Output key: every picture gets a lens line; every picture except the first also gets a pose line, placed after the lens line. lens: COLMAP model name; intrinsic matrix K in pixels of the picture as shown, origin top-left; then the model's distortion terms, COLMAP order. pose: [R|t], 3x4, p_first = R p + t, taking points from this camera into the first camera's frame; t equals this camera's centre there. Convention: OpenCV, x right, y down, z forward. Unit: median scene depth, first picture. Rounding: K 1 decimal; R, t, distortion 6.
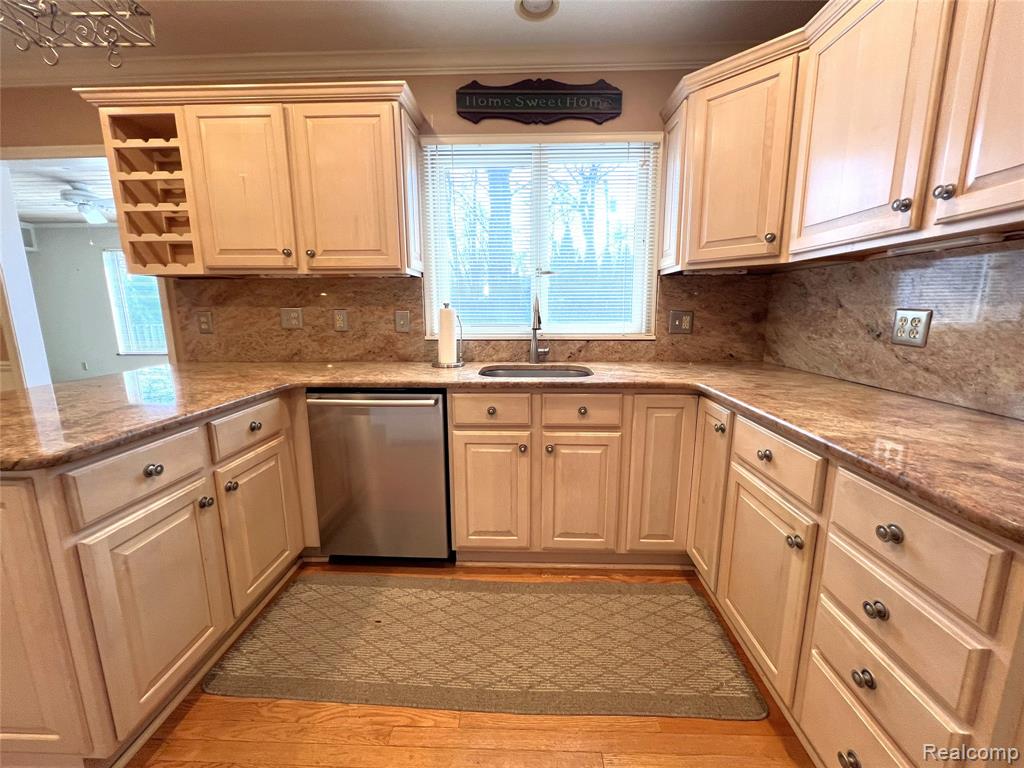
lens RADIAL K [[411.4, 0, 512.0], [0, 411.4, 381.9], [0, 0, 1]] dist [-0.003000, 0.000409]
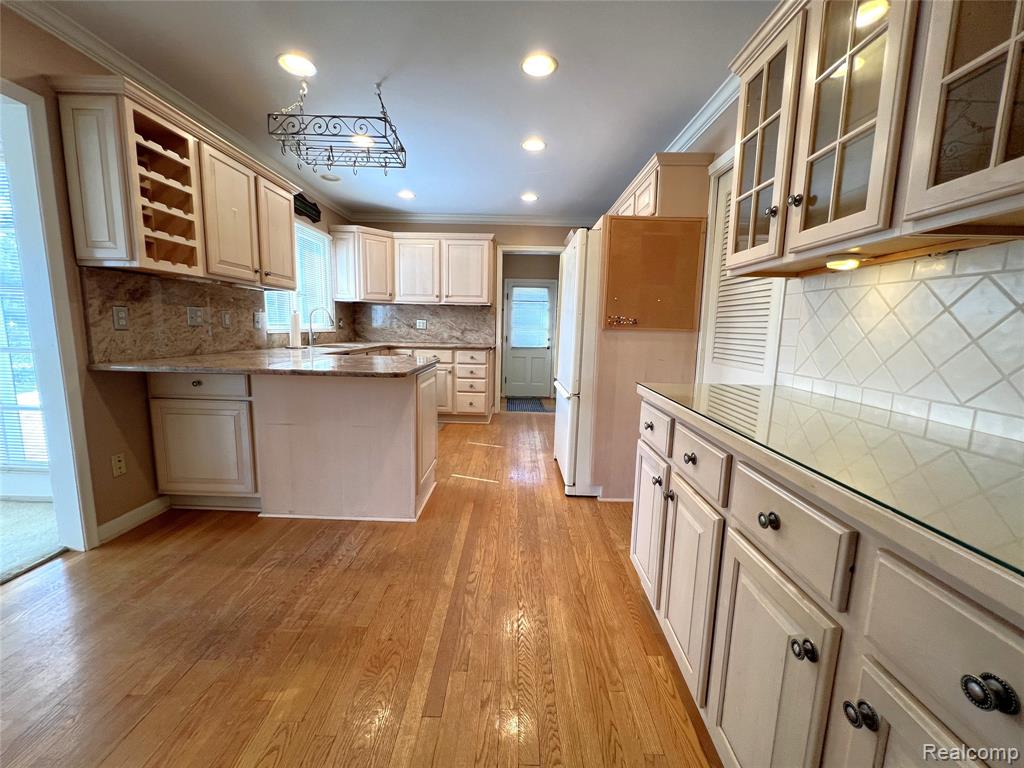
lens RADIAL K [[411.4, 0, 513.2], [0, 411.4, 378.3], [0, 0, 1]] dist [-0.003000, 0.000409]
pose [[-0.021508, -0.120774, 0.992447, -1.989073], [0.154983, 0.980274, 0.122652, 0.012240], [-0.987683, 0.156450, -0.002366, 0.184743]]
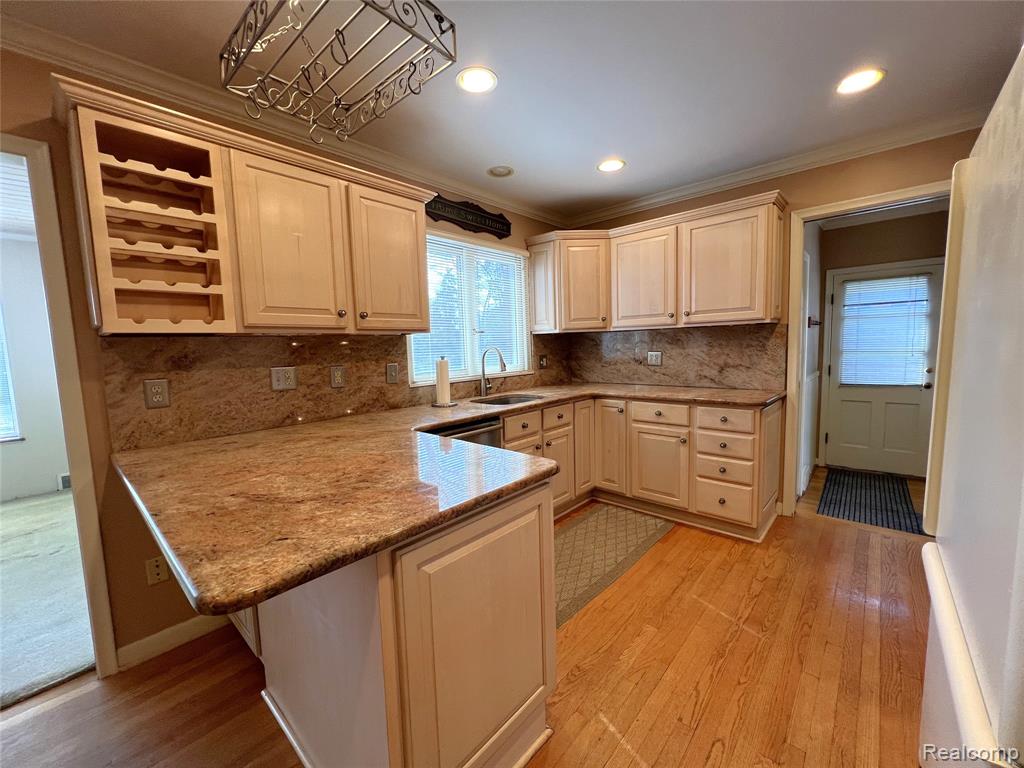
lens RADIAL K [[410.2, 0, 512.4], [0, 410.2, 381.7], [0, 0, 1]] dist [-0.005342, 0.000054]
pose [[0.643800, -0.084799, 0.760480, -1.051549], [0.163236, 0.986183, -0.028225, -0.045614], [-0.747579, 0.142309, 0.648747, 0.035341]]
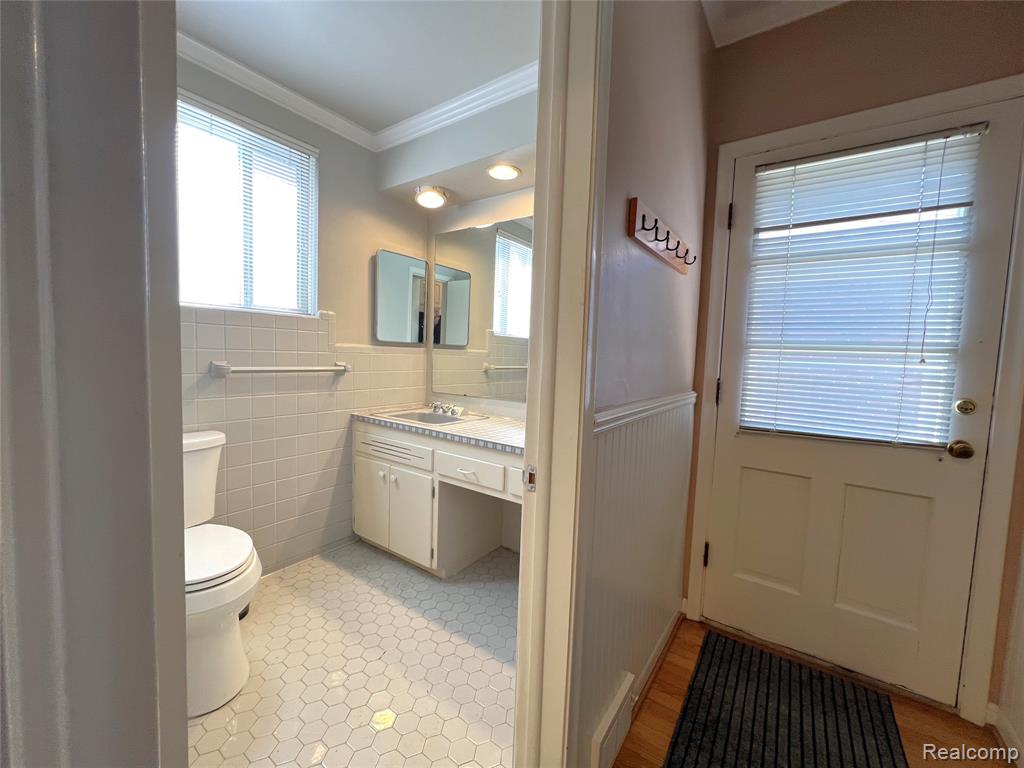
lens RADIAL K [[410.2, 0, 513.5], [0, 410.2, 381.9], [0, 0, 1]] dist [-0.005342, 0.000054]
pose [[0.542389, -0.030228, 0.839583, 0.731895], [0.109671, 0.993348, -0.035086, 0.071753], [-0.832938, 0.111108, 0.542097, 0.062045]]
